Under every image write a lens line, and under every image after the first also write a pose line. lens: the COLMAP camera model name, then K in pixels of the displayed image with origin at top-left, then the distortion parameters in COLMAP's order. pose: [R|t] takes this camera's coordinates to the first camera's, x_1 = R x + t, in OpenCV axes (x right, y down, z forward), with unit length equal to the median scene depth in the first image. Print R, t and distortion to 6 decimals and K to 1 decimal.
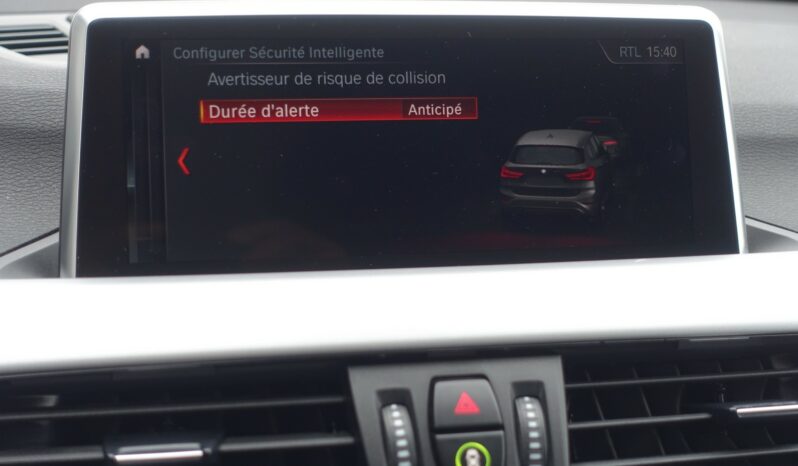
lens RADIAL K [[1055.0, 0, 396.2], [0, 1055.0, 229.2], [0, 0, 1]] dist [-0.101237, 0.000000]
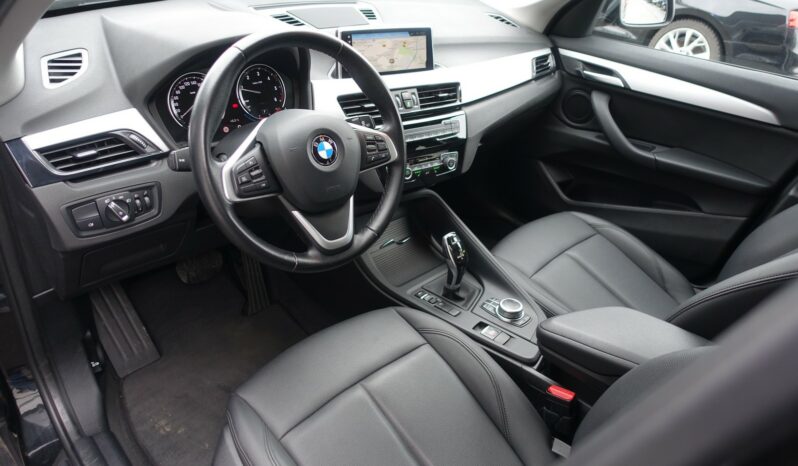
lens RADIAL K [[544.3, 0, 395.2], [0, 544.3, 230.5], [0, 0, 1]] dist [-0.009853, 0.004358]
pose [[0.891248, -0.153329, 0.426811, -1.481862], [-0.023269, 0.924414, 0.380680, -0.333983], [-0.452919, -0.349211, 0.820314, -1.961820]]
